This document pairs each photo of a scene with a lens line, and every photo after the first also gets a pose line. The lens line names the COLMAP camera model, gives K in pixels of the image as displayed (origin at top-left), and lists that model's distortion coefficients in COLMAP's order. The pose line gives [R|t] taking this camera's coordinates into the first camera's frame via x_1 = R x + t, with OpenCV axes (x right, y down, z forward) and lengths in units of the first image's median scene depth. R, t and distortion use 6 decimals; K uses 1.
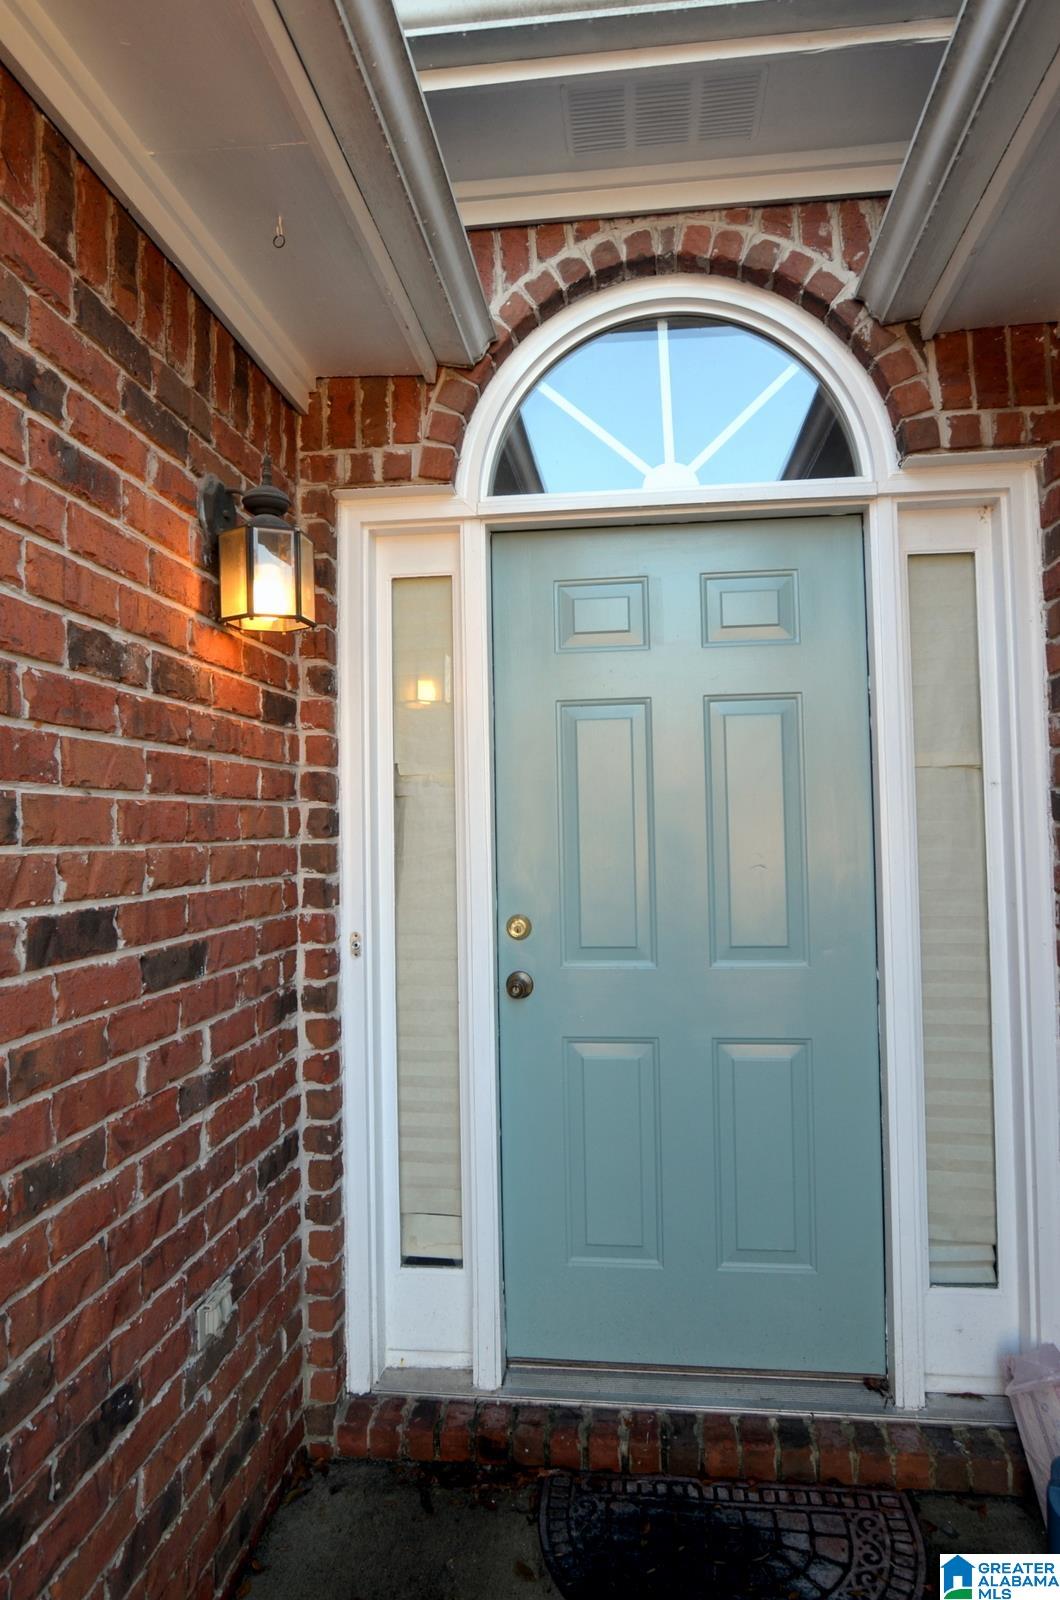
lens RADIAL K [[878.8, 0, 538.8], [0, 878.8, 799.6], [0, 0, 1]] dist [-0.020836, 0.000893]
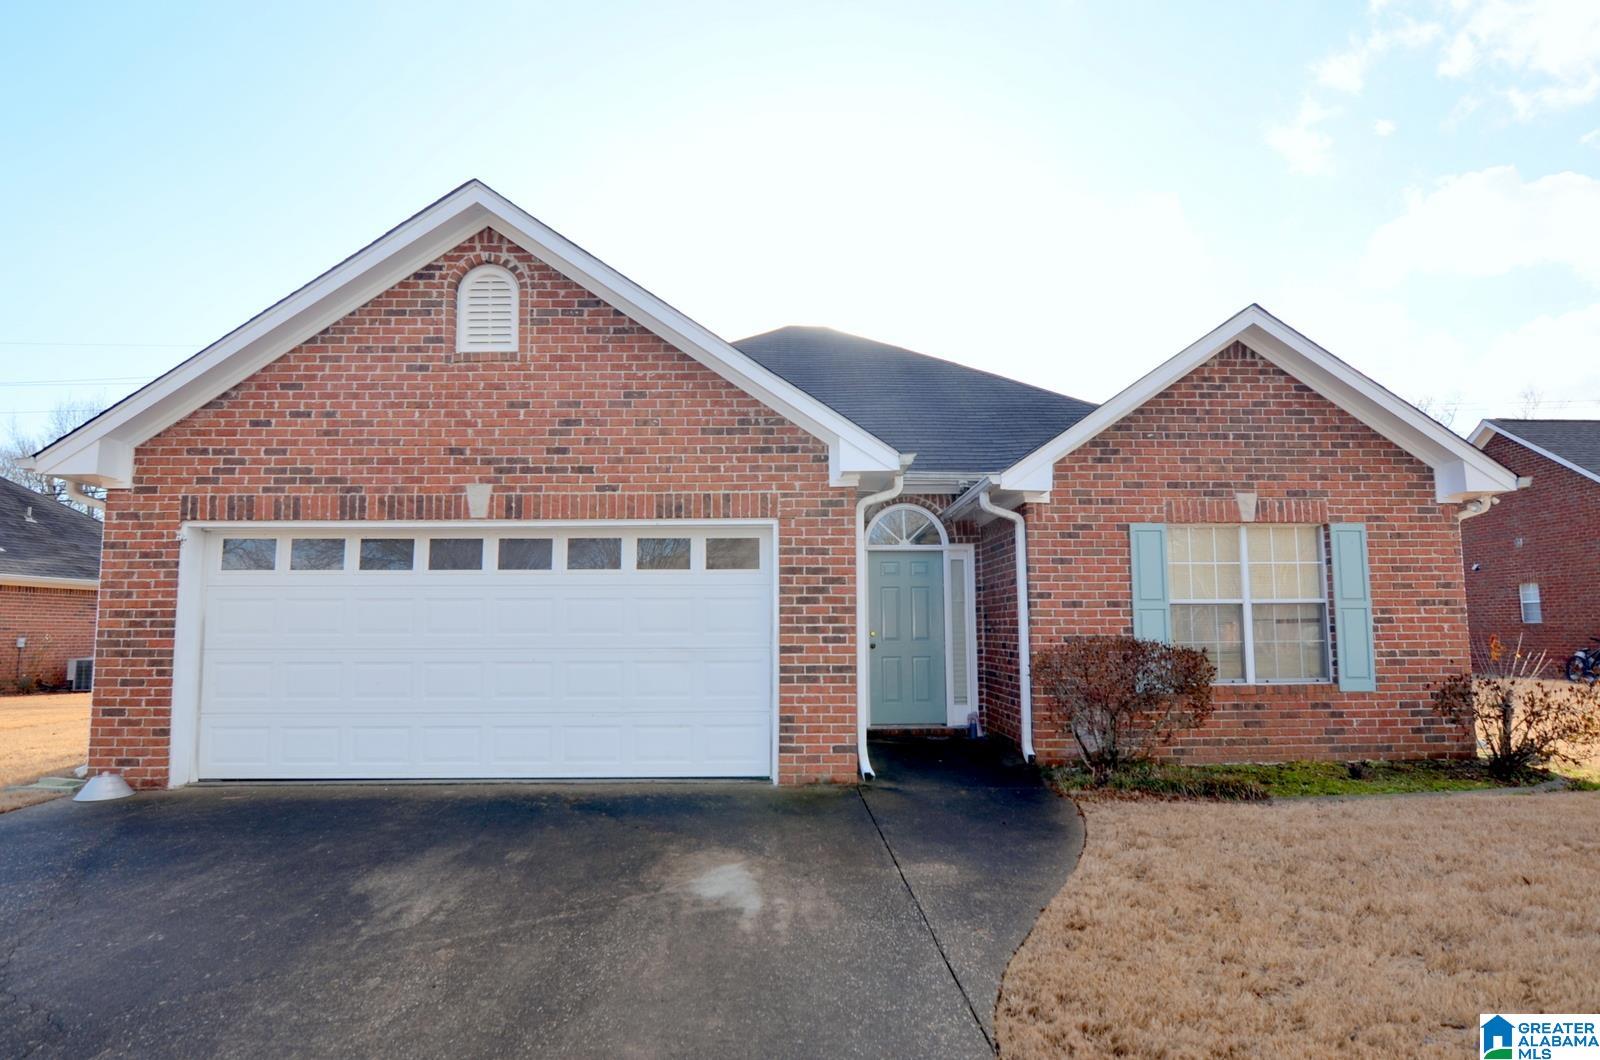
lens RADIAL K [[878.8, 0, 795.3], [0, 878.8, 533.3], [0, 0, 1]] dist [-0.020836, 0.000893]
pose [[0.983236, 0.024922, 0.180627, -1.414674], [-0.015291, 0.998396, -0.054517, -0.146314], [-0.181696, 0.050841, 0.982040, -3.923992]]
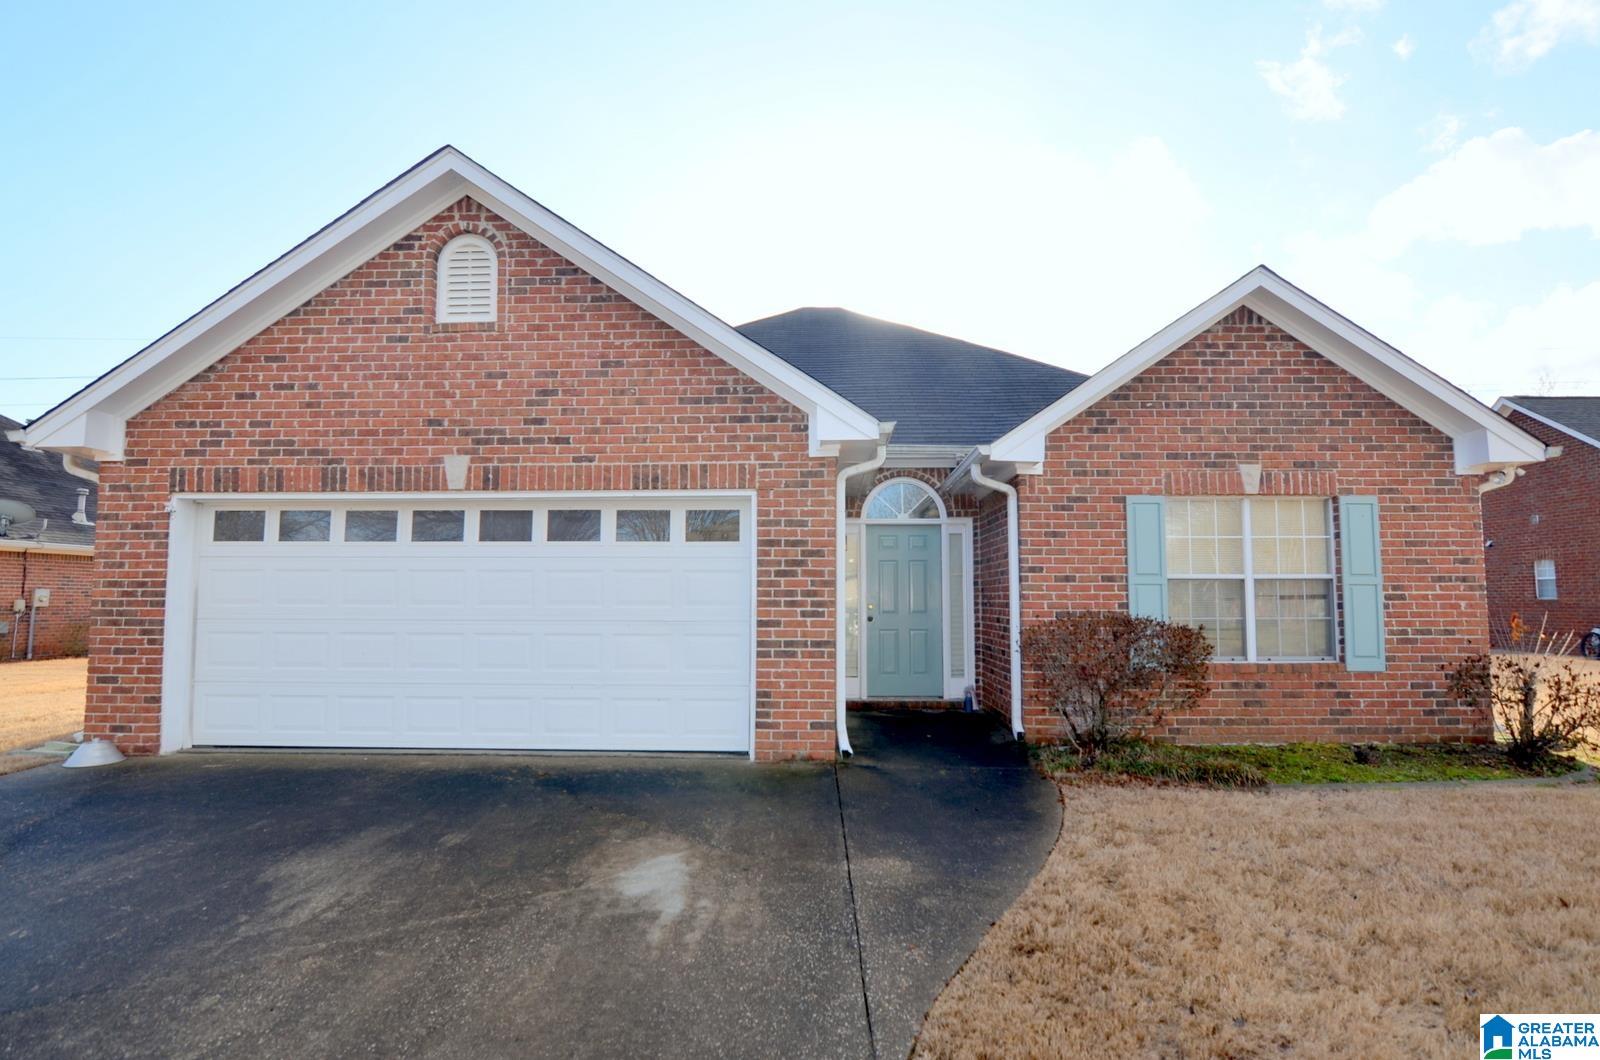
lens RADIAL K [[780.6, 0, 814.3], [0, 780.6, 534.7], [0, 0, 1]] dist [-0.021434, 0.004440]
pose [[0.990928, 0.022046, 0.132573, -0.974084], [-0.018738, 0.999482, -0.026147, -0.144286], [-0.133081, 0.023426, 0.990828, -3.457124]]
